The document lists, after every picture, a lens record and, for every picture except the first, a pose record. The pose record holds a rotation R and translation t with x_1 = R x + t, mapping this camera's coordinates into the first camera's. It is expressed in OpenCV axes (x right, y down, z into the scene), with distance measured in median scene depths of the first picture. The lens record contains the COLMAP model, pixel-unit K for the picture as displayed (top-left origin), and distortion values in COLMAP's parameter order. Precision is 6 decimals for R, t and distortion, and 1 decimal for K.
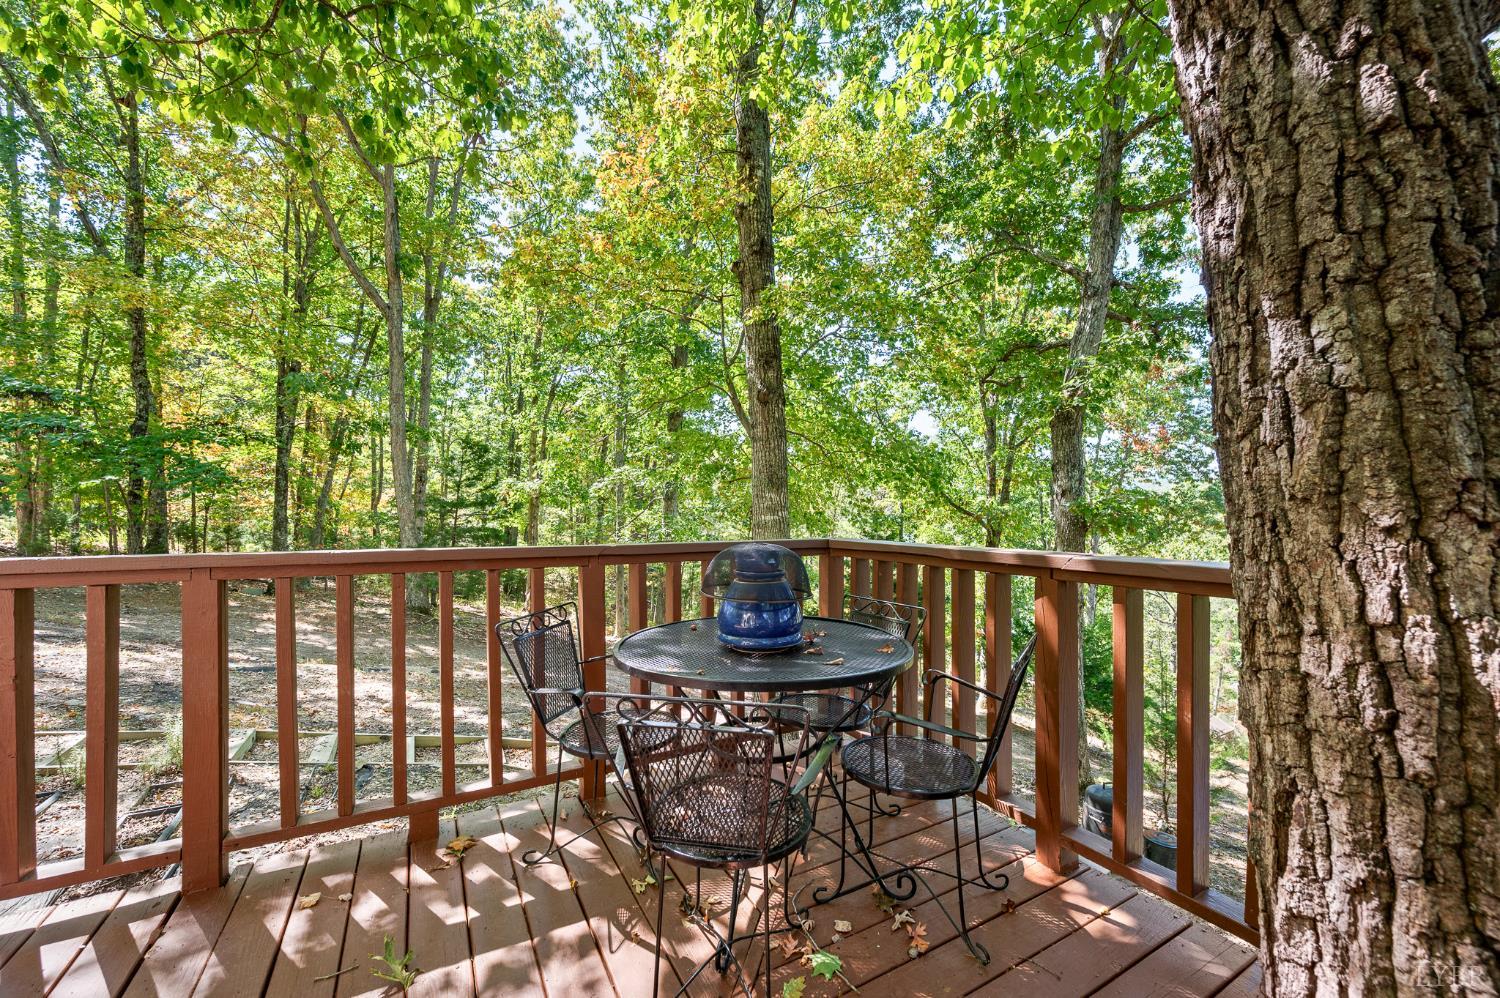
lens RADIAL K [[598.7, 0, 752.0], [0, 598.7, 503.6], [0, 0, 1]] dist [-0.000888, -0.000012]
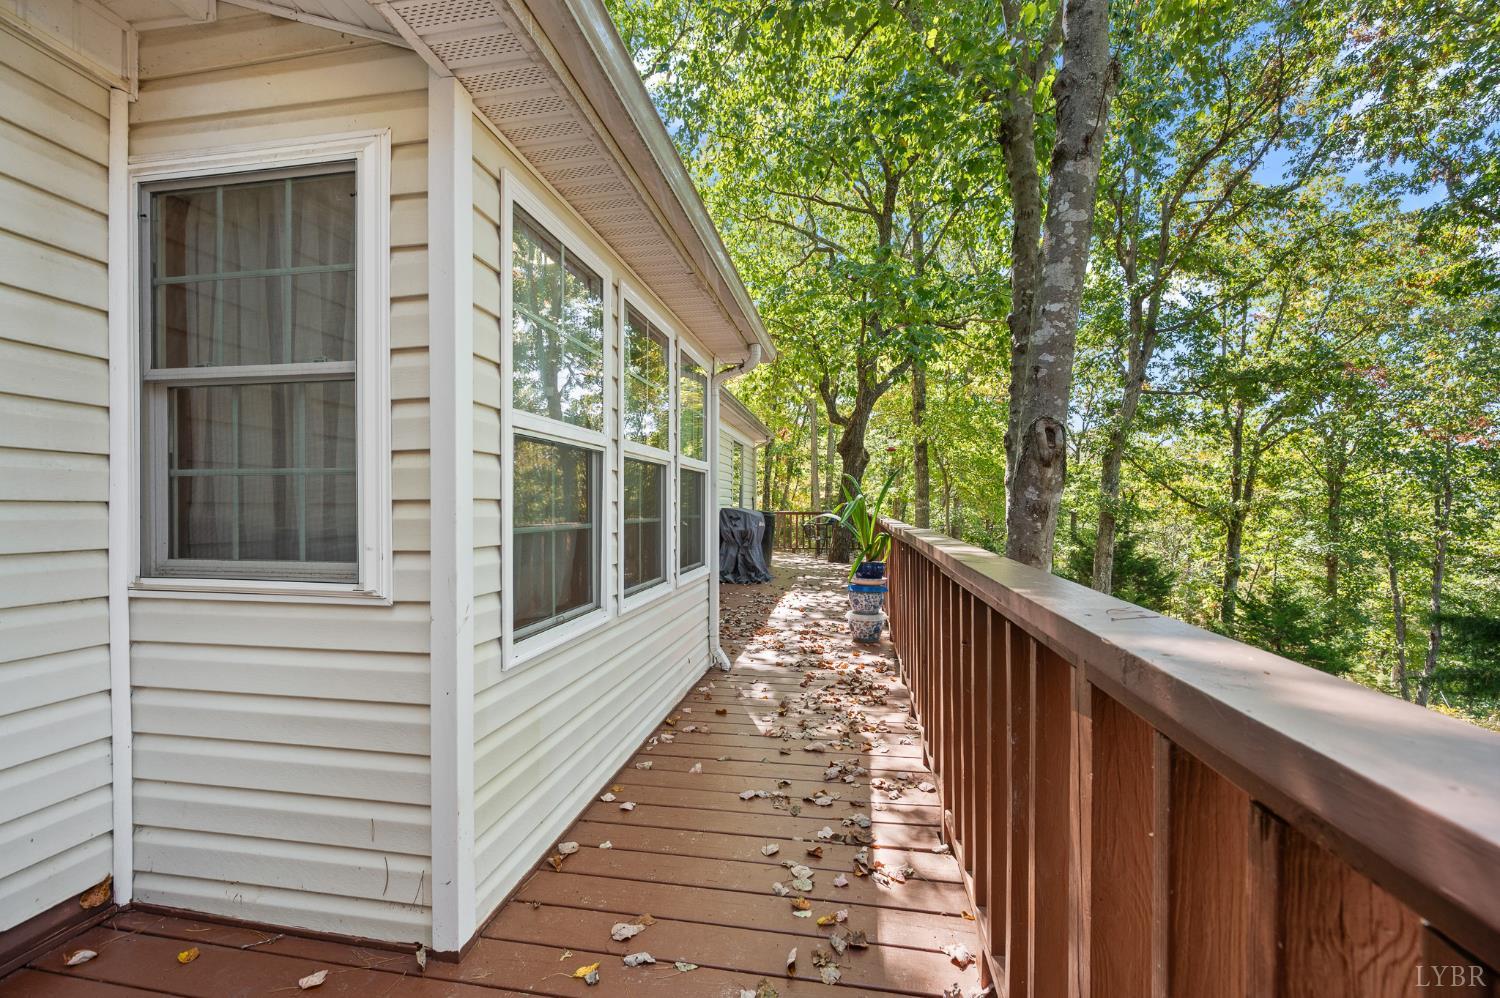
lens RADIAL K [[598.7, 0, 750.3], [0, 598.7, 505.0], [0, 0, 1]] dist [-0.000888, -0.000012]
pose [[0.778775, 0.003758, -0.627292, 0.287856], [-0.000479, 0.999985, 0.005396, -0.002511], [0.627303, -0.003902, 0.778765, -0.401832]]
